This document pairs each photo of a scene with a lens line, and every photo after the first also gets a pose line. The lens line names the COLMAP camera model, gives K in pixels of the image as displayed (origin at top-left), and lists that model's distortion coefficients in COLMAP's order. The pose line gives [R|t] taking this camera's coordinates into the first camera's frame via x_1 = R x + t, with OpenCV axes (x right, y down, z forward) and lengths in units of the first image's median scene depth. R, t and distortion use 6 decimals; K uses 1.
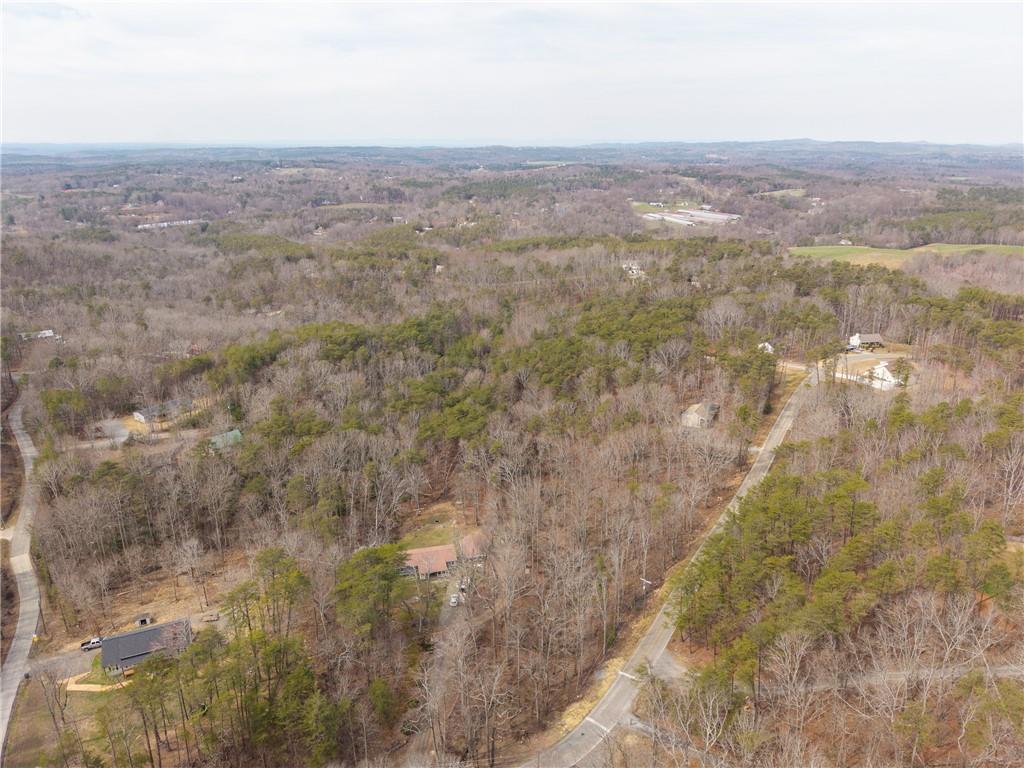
lens RADIAL K [[700.6, 0, 512.4], [0, 700.6, 388.3], [0, 0, 1]] dist [0.042778, -0.045946]
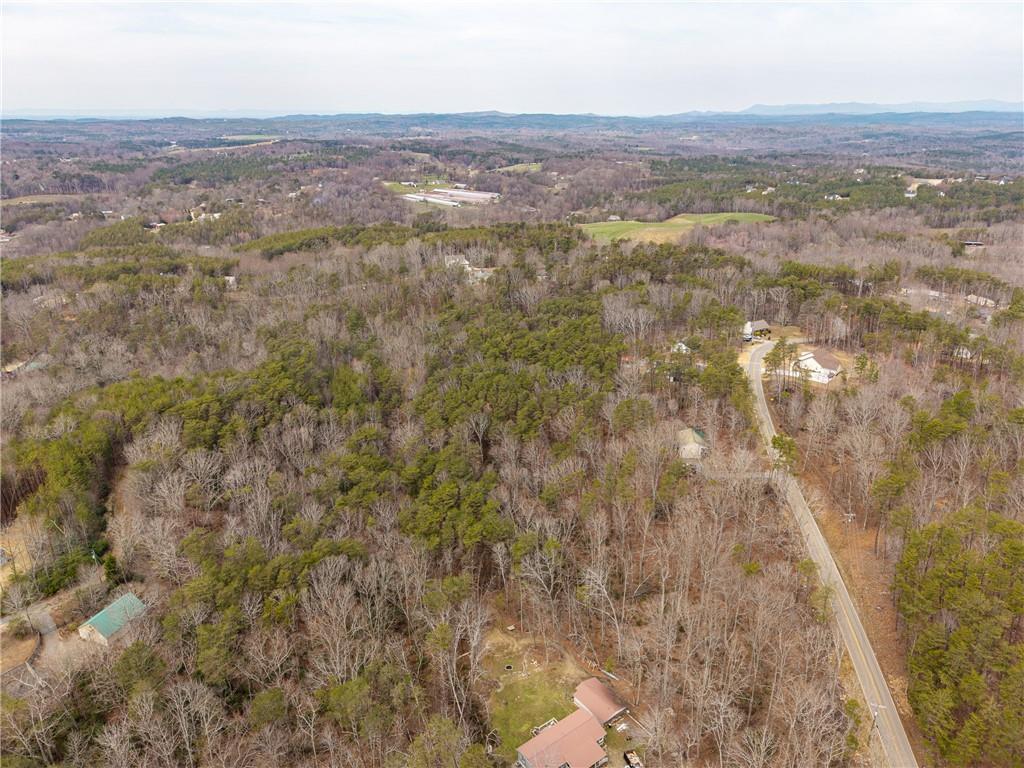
lens RADIAL K [[700.6, 0, 516.3], [0, 700.6, 386.1], [0, 0, 1]] dist [0.042778, -0.045946]
pose [[0.915960, -0.145470, 0.373973, -0.125616], [0.132974, 0.989353, 0.059154, -0.055458], [-0.378597, -0.004454, 0.925551, 0.119285]]
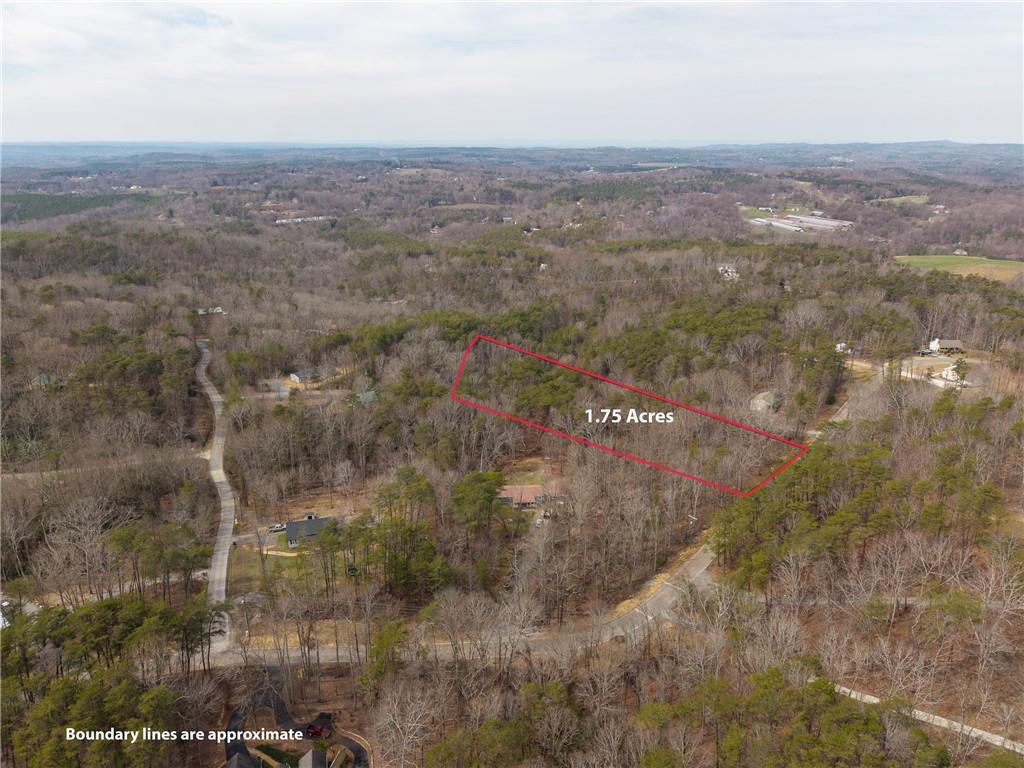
lens RADIAL K [[700.6, 0, 507.9], [0, 700.6, 390.0], [0, 0, 1]] dist [0.042778, -0.045946]
pose [[0.987747, 0.055638, -0.145810, 0.009971], [-0.055368, 0.998449, 0.005909, 0.016622], [0.145912, 0.002237, 0.989295, -0.080674]]
